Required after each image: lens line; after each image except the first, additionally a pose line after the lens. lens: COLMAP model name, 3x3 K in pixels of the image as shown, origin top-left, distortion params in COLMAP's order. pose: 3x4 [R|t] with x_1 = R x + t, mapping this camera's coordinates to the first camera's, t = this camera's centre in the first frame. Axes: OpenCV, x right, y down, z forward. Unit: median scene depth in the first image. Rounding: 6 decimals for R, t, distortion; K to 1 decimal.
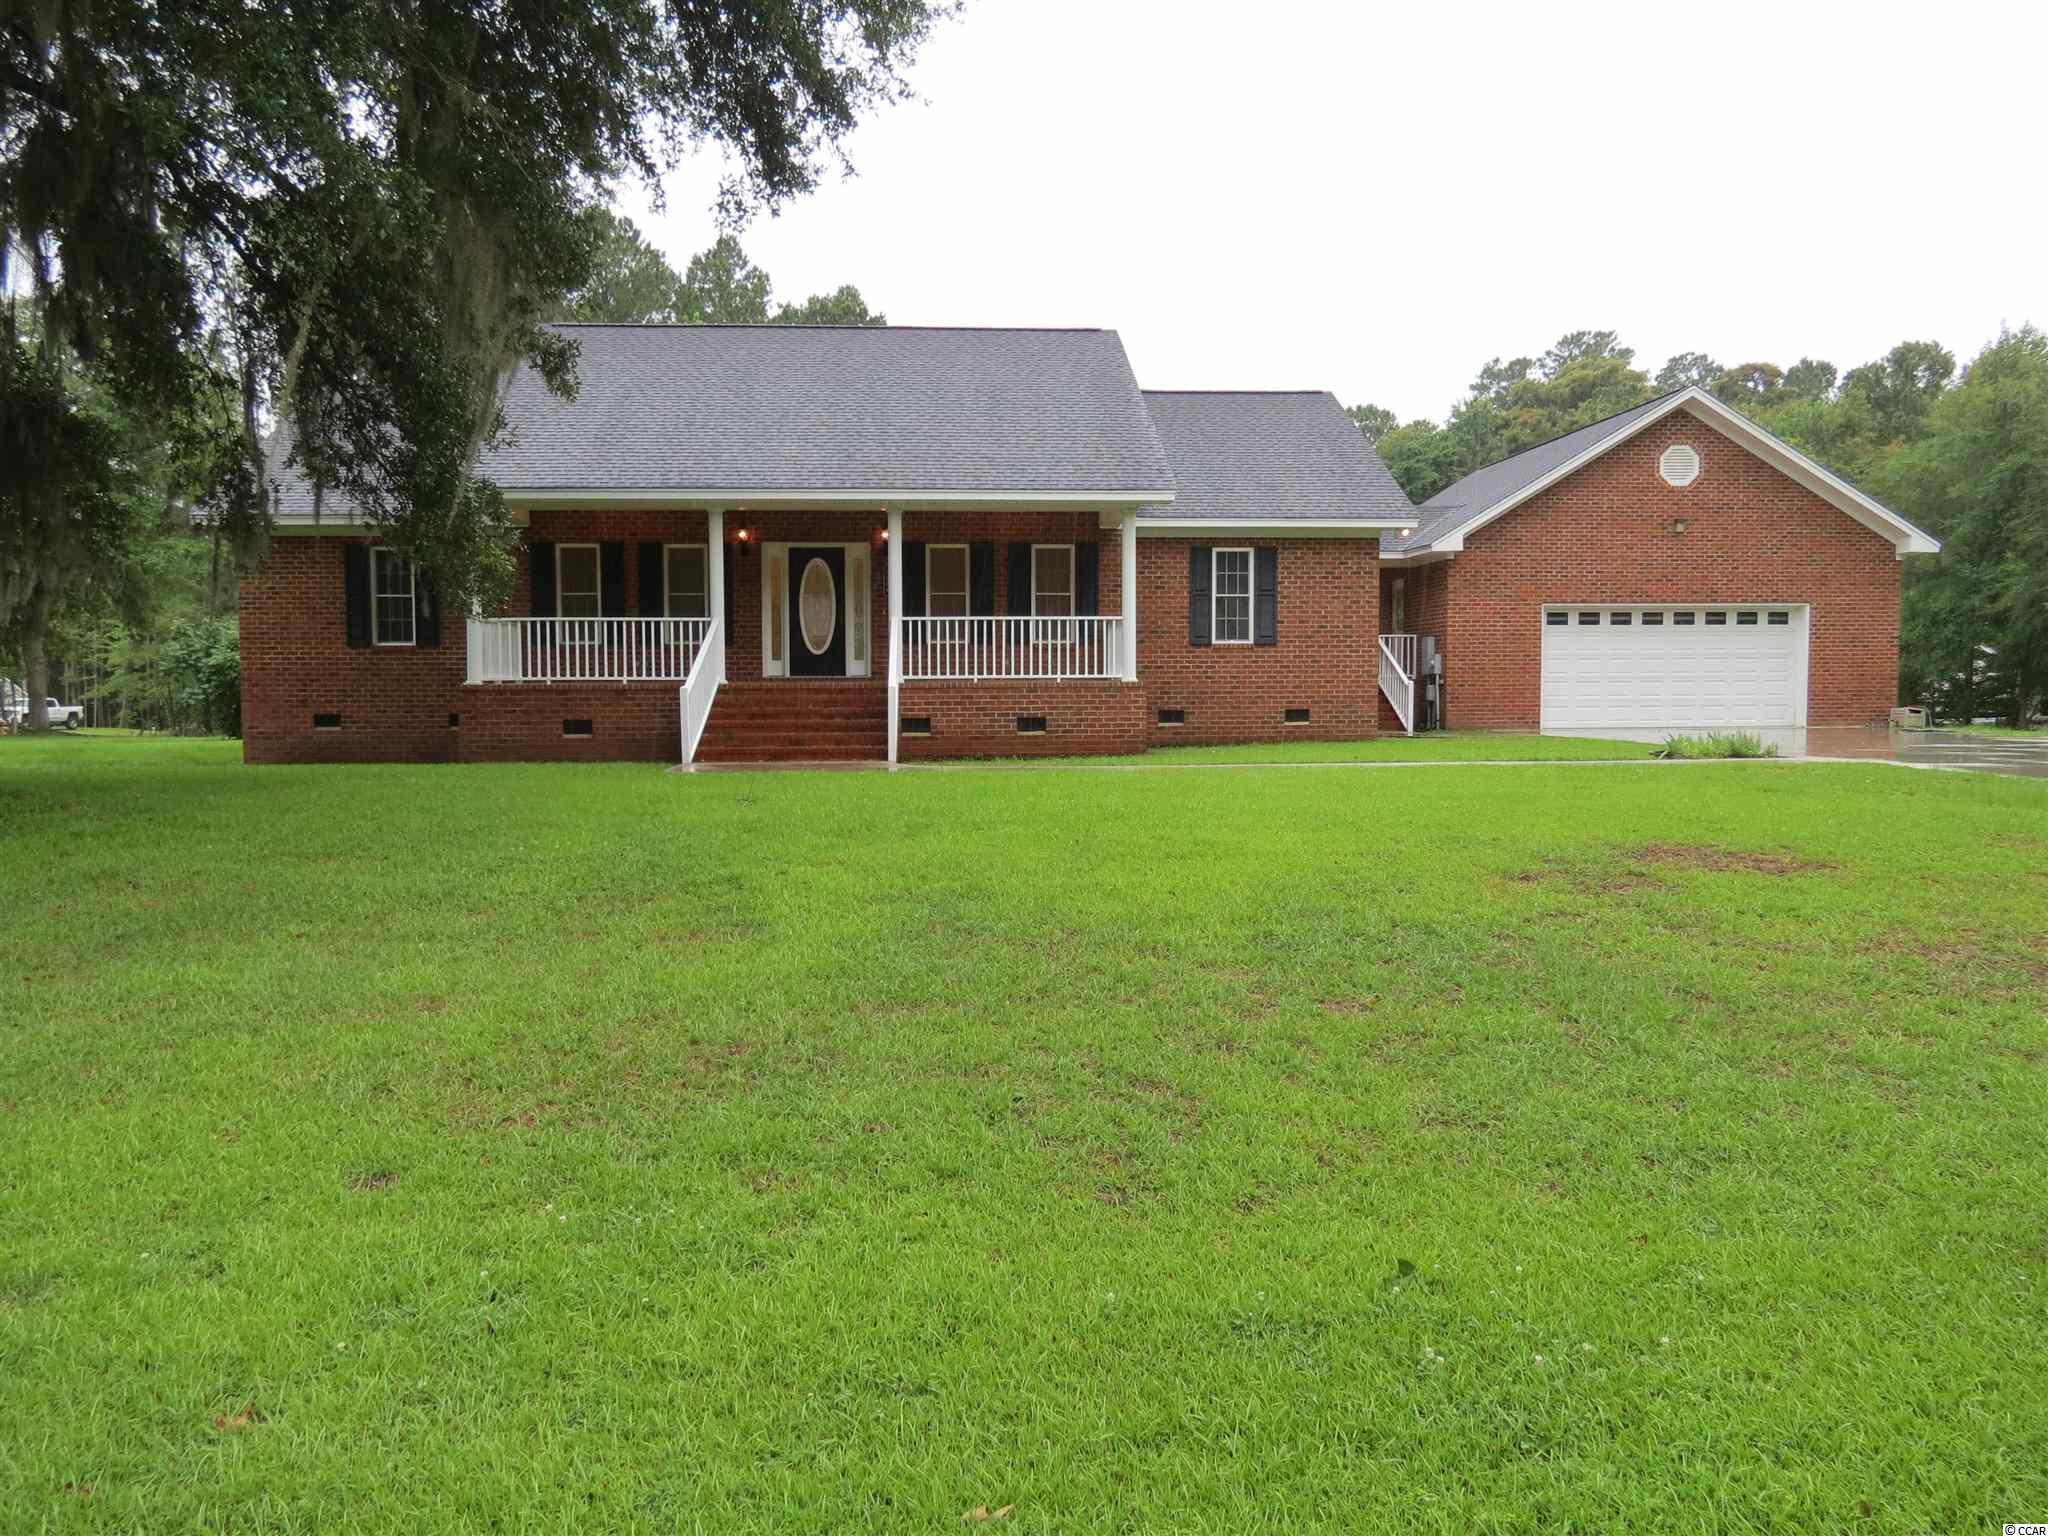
lens RADIAL K [[1447.9, 0, 1025.3], [0, 1447.9, 760.6], [0, 0, 1]] dist [-0.036488, 0.014865]
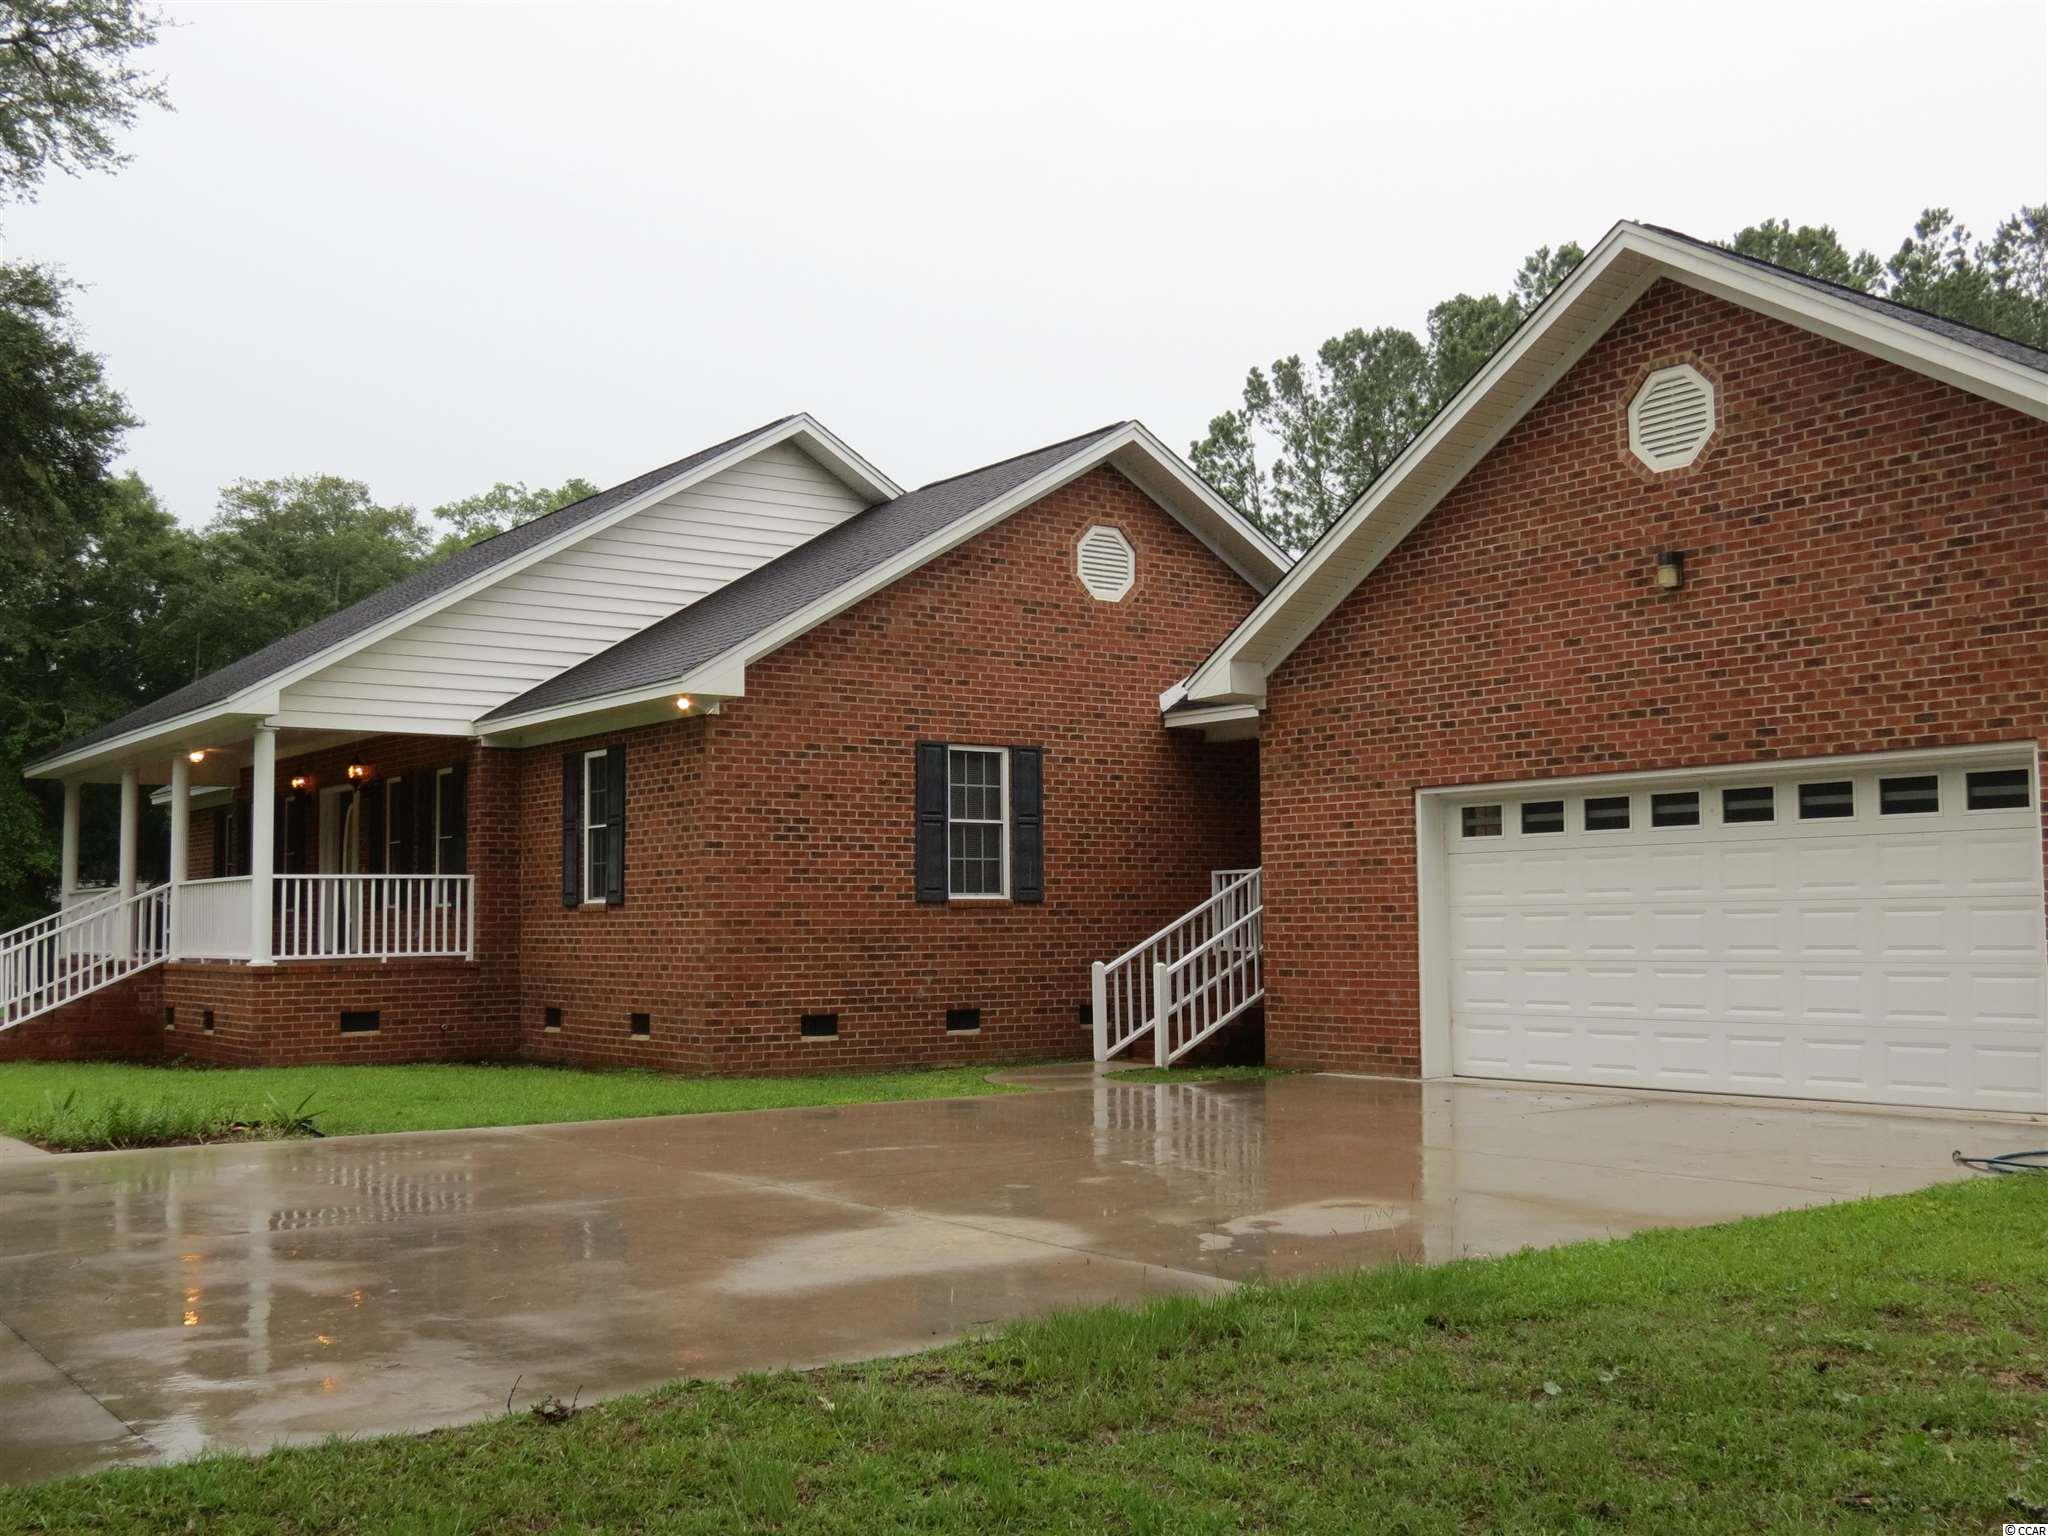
lens RADIAL K [[2100.8, 0, 1025.8], [0, 2100.8, 763.1], [0, 0, 1]] dist [-0.022825, 0.000000]
pose [[0.530945, -0.063132, -0.845051, 0.844775], [-0.039427, 0.994301, -0.099055, -0.049018], [0.846489, 0.085911, 0.525430, 0.562595]]
